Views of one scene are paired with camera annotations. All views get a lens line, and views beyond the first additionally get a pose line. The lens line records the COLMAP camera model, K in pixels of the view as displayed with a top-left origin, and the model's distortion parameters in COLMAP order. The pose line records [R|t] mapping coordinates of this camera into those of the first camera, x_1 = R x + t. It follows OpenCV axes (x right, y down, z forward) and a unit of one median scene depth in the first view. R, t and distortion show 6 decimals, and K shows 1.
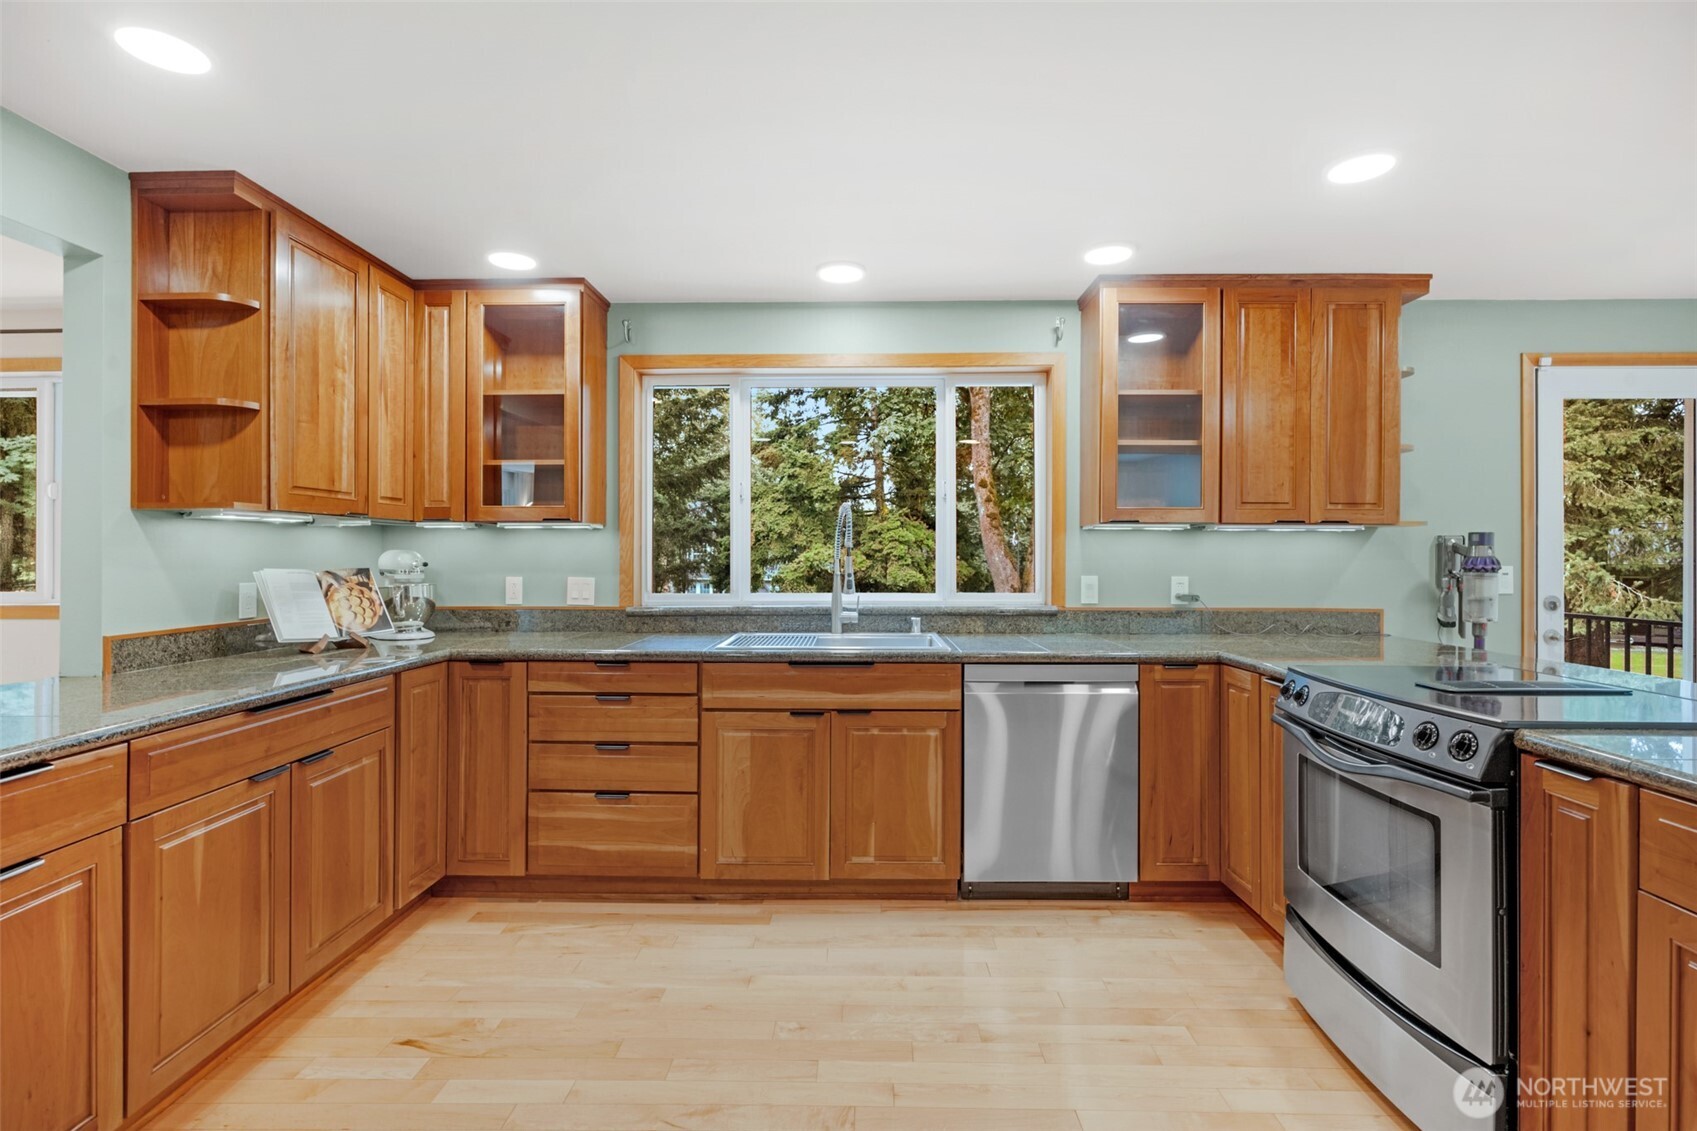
lens RADIAL K [[778.6, 0, 865.0], [0, 778.6, 549.8], [0, 0, 1]] dist [-0.003427, 0.001719]
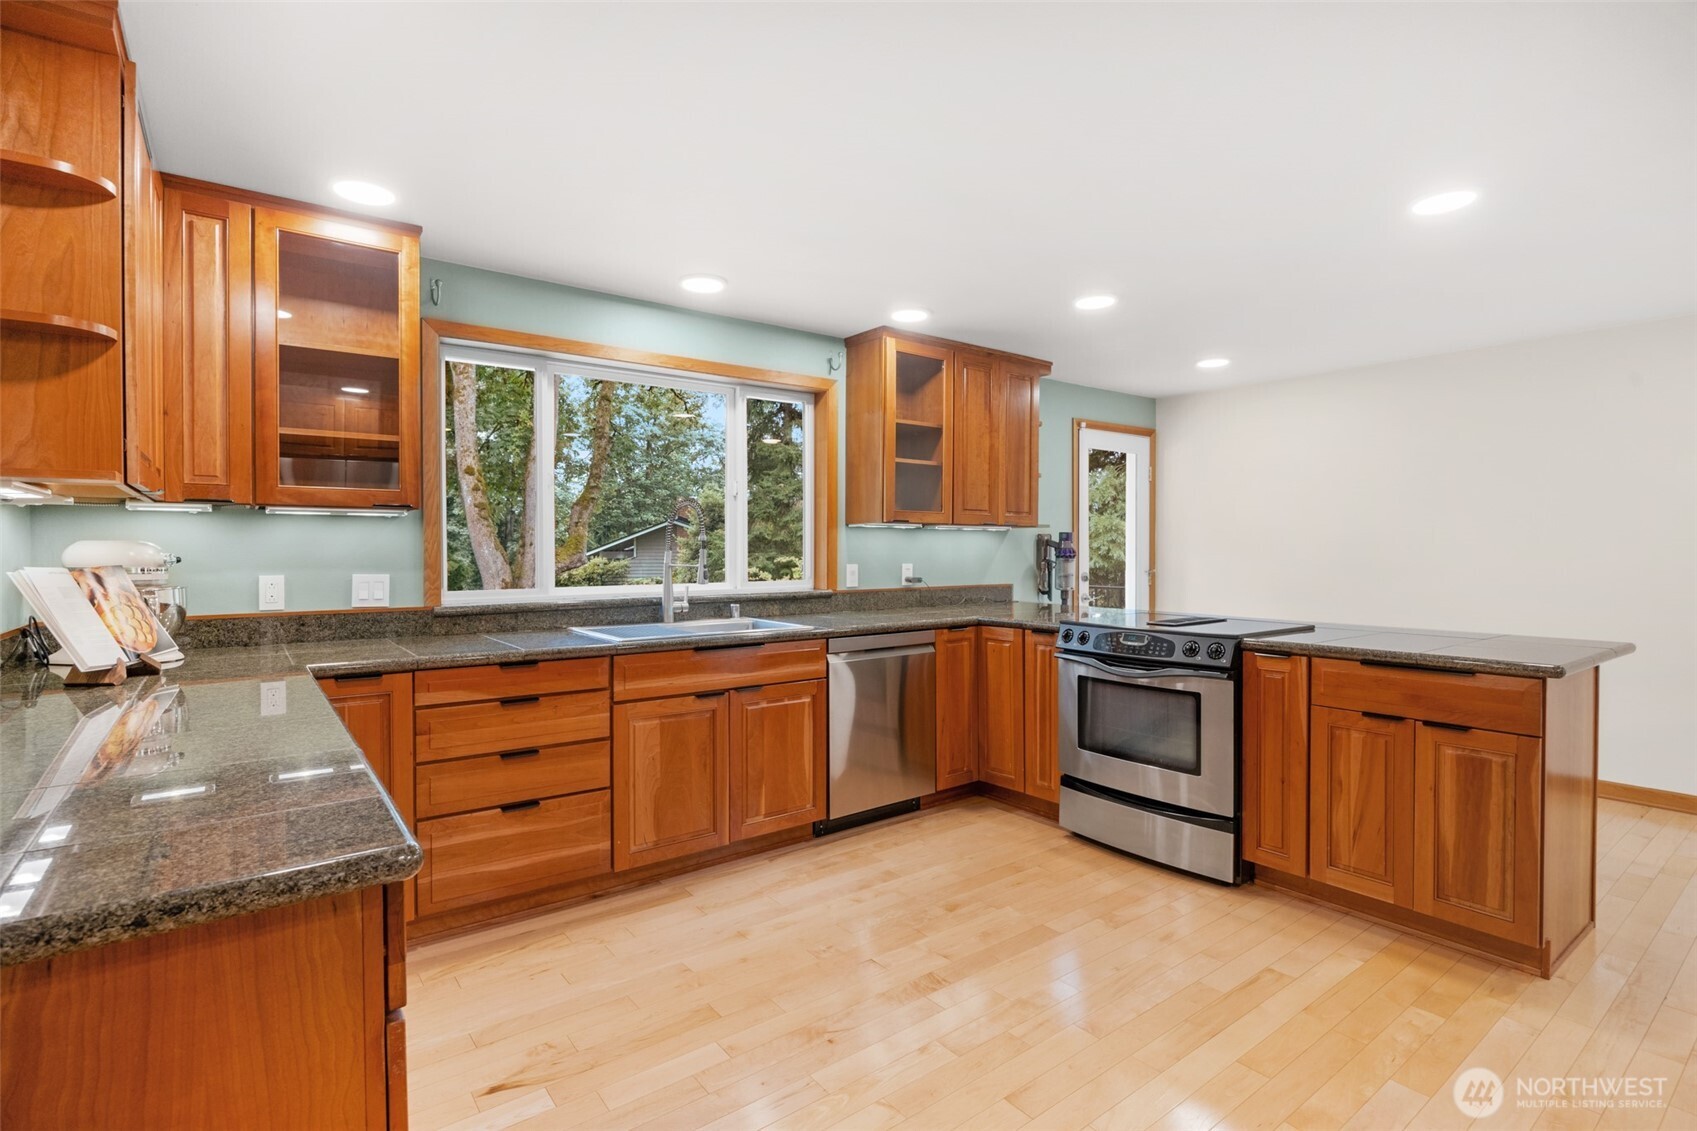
lens RADIAL K [[778.6, 0, 831.8], [0, 778.6, 549.6], [0, 0, 1]] dist [-0.003427, 0.001719]
pose [[0.802421, -0.002065, 0.596754, -0.576332], [-0.002986, 0.999968, 0.007475, 0.001586], [-0.596750, -0.007781, 0.802389, 0.038666]]
